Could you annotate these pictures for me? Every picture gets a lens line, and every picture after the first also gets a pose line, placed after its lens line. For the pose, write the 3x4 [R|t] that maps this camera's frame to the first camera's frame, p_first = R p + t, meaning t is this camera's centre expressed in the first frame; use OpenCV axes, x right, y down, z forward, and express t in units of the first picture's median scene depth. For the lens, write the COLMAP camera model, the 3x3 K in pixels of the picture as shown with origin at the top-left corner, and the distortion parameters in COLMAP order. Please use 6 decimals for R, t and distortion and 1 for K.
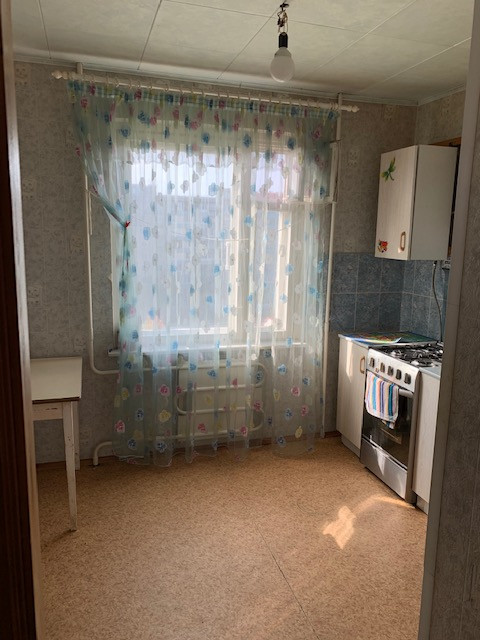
lens RADIAL K [[492.2, 0, 241.3], [0, 492.2, 321.1], [0, 0, 1]] dist [0.035797, -0.026175]
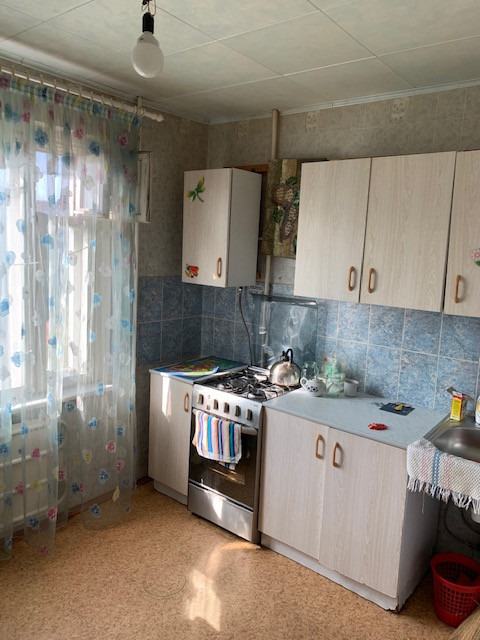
lens RADIAL K [[492.2, 0, 239.2], [0, 492.2, 317.6], [0, 0, 1]] dist [0.035797, -0.026175]
pose [[0.830671, -0.063320, 0.553152, -0.165890], [0.068664, 0.997578, 0.011080, -0.071130], [-0.552514, 0.028778, 0.833007, 0.191497]]
